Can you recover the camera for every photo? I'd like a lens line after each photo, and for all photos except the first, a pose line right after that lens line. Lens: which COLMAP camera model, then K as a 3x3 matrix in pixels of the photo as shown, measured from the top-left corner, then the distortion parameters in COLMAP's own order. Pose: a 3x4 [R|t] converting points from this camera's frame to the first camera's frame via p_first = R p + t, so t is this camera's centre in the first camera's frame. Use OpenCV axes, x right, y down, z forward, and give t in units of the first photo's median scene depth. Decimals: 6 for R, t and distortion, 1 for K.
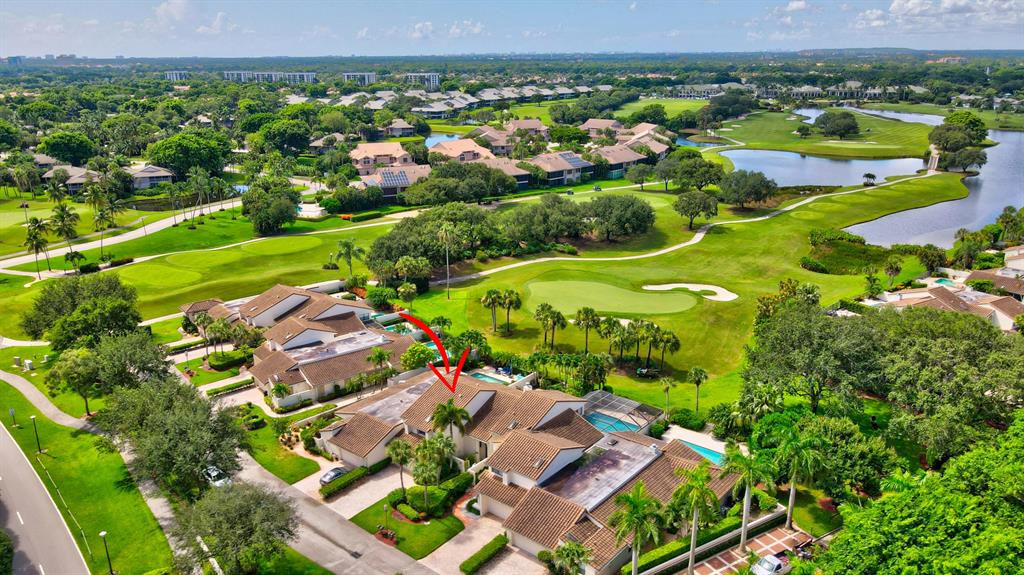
lens RADIAL K [[762.2, 0, 500.5], [0, 762.2, 287.6], [0, 0, 1]] dist [0.003692, 0.005767]
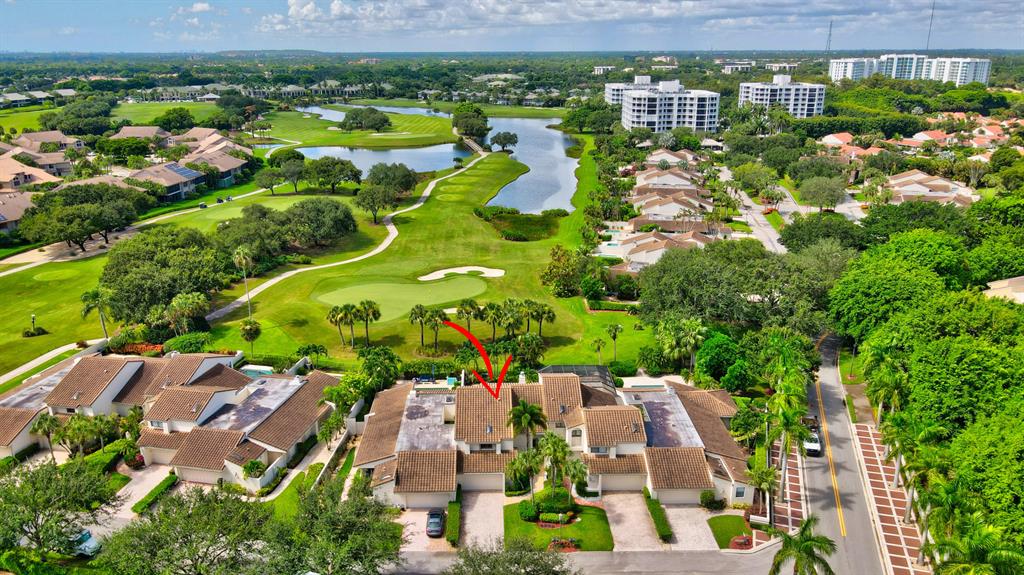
lens RADIAL K [[759.9, 0, 504.9], [0, 759.9, 284.9], [0, 0, 1]] dist [0.004675, 0.012417]
pose [[0.756746, -0.188755, 0.625865, -0.150337], [0.191432, 0.979422, 0.063920, -0.014942], [-0.625052, 0.071439, 0.777308, 0.054809]]
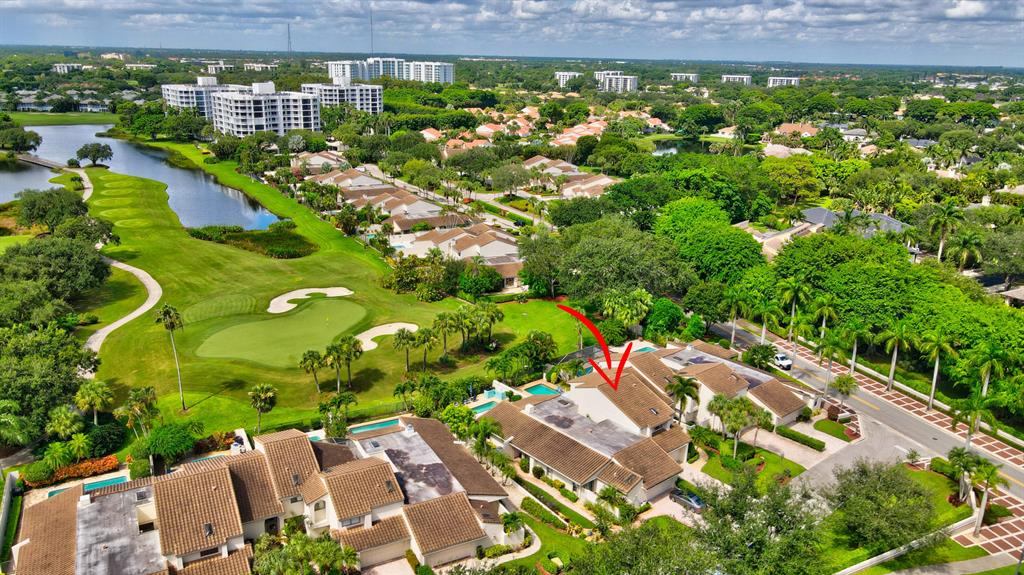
lens RADIAL K [[759.9, 0, 504.9], [0, 759.9, 284.9], [0, 0, 1]] dist [0.004675, 0.012417]
pose [[0.166747, -0.276482, 0.946442, -0.248090], [0.271356, 0.935682, 0.225531, -0.065001], [-0.947925, 0.219216, 0.231047, 0.214949]]
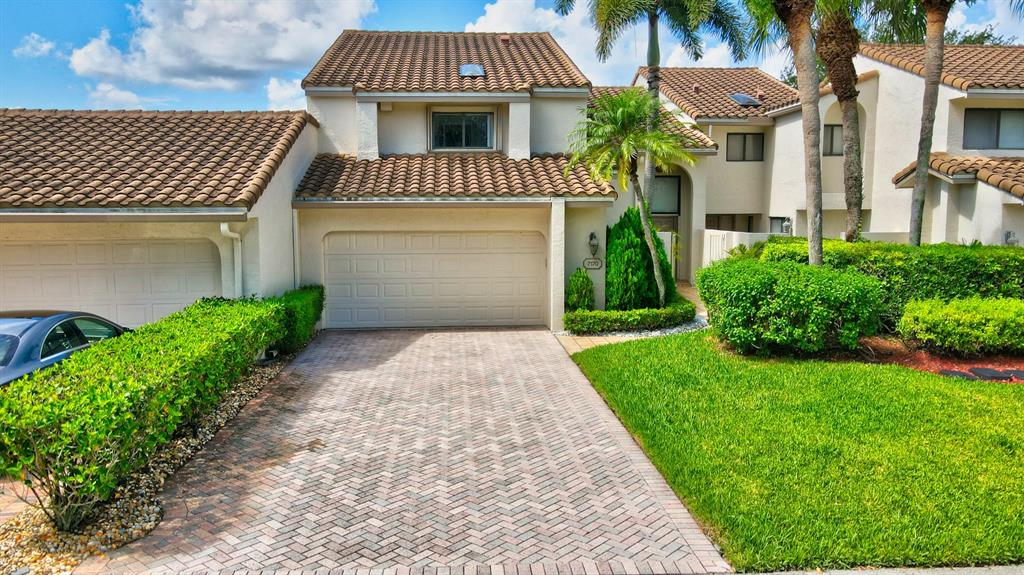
lens RADIAL K [[759.9, 0, 504.9], [0, 759.9, 284.9], [0, 0, 1]] dist [0.004675, 0.012417]
pose [[0.721332, -0.059355, 0.690041, -0.054632], [0.198399, 0.972276, -0.123763, 0.059767], [-0.663565, 0.226178, 0.713110, 0.201757]]
